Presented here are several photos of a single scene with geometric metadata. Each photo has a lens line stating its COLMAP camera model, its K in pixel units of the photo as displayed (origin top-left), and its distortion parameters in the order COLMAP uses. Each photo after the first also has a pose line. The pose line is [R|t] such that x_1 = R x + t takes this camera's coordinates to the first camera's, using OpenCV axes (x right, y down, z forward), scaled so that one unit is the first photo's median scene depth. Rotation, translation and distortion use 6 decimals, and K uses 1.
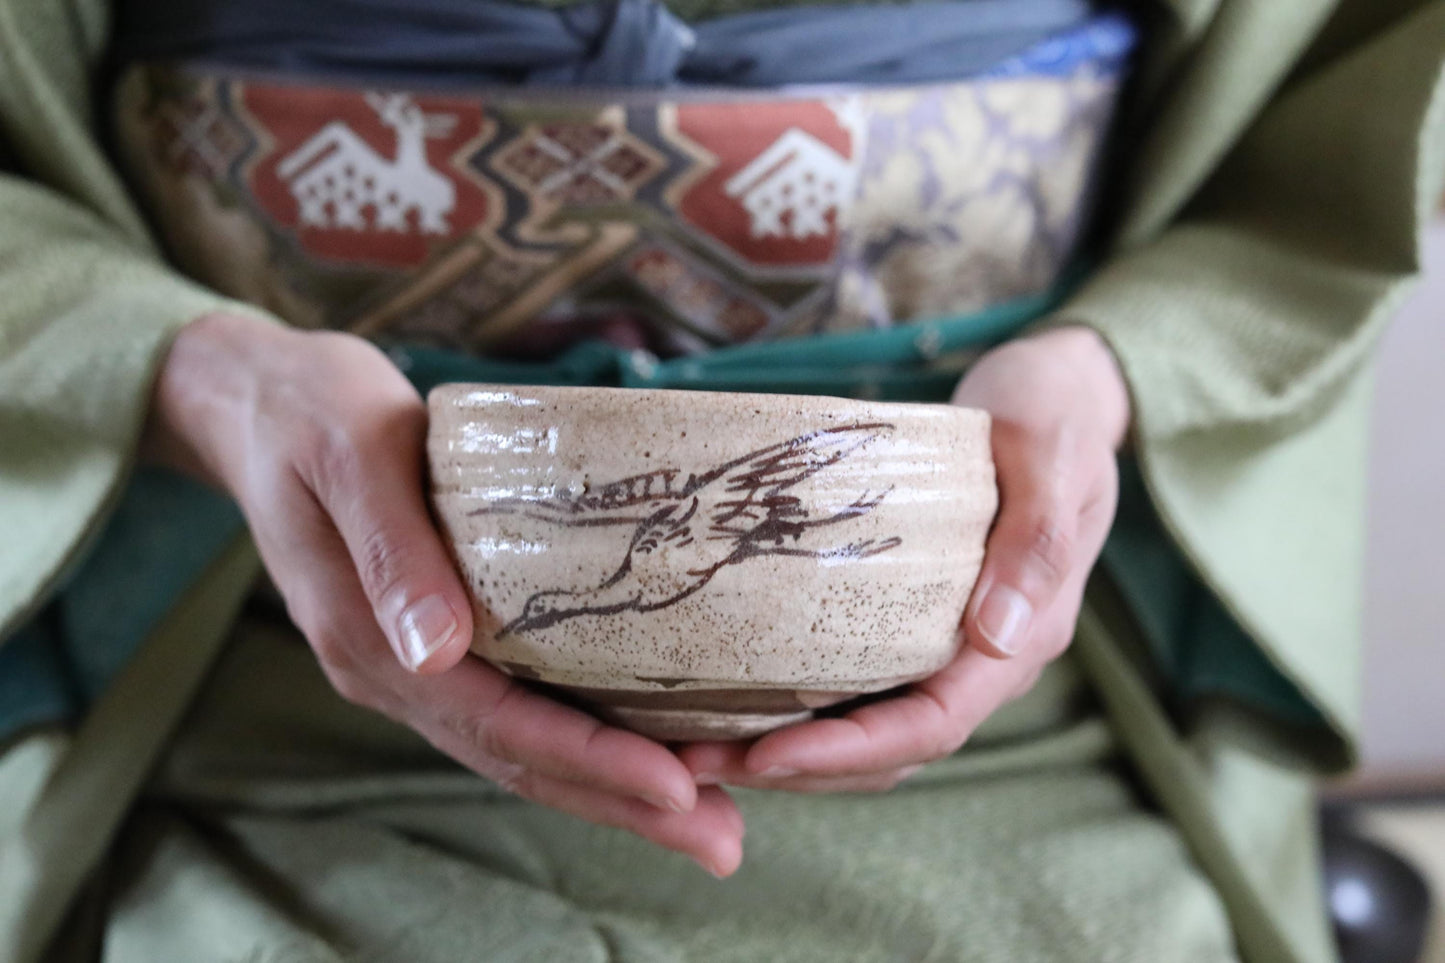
lens RADIAL K [[2378.3, 0, 722.5], [0, 2378.3, 481.5], [0, 0, 1]] dist [-0.314115, 0.004554]
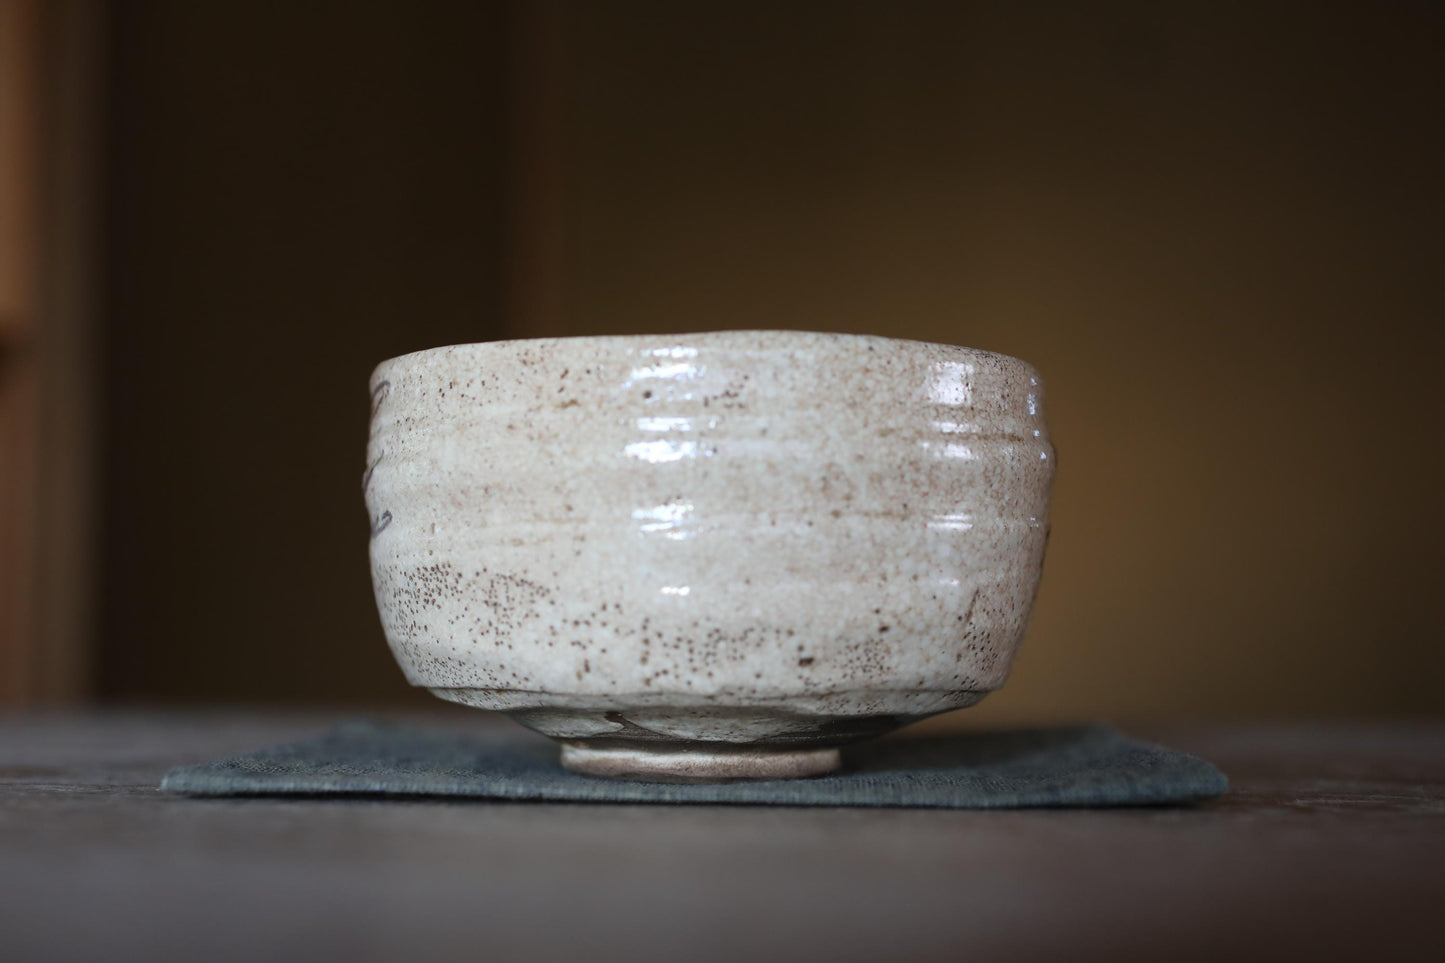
lens RADIAL K [[2378.3, 0, 722.5], [0, 2378.3, 481.5], [0, 0, 1]] dist [-0.314115, 0.004554]
pose [[-0.168054, -0.107146, -0.979937, 0.883674], [-0.039788, 0.994003, -0.101860, 0.094331], [0.984974, 0.021872, -0.171310, 1.265357]]
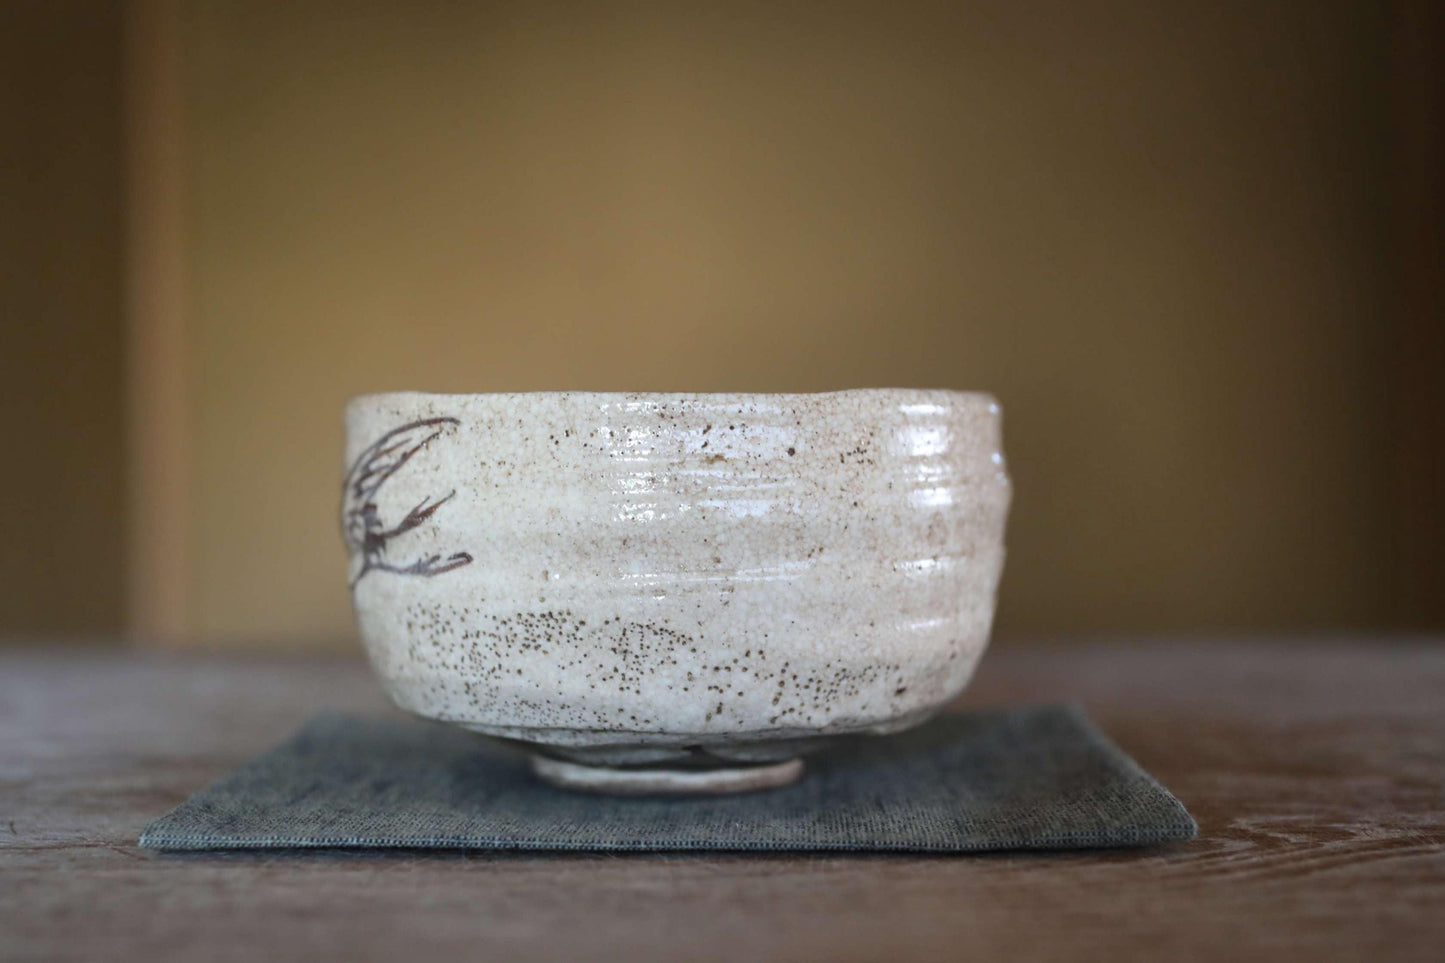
lens RADIAL K [[2378.3, 0, 722.5], [0, 2378.3, 481.5], [0, 0, 1]] dist [-0.314115, 0.004554]
pose [[0.324009, -0.024460, -0.945738, 0.893436], [-0.009399, 0.999533, -0.029072, 0.021691], [0.946007, 0.018309, 0.323628, 0.818001]]
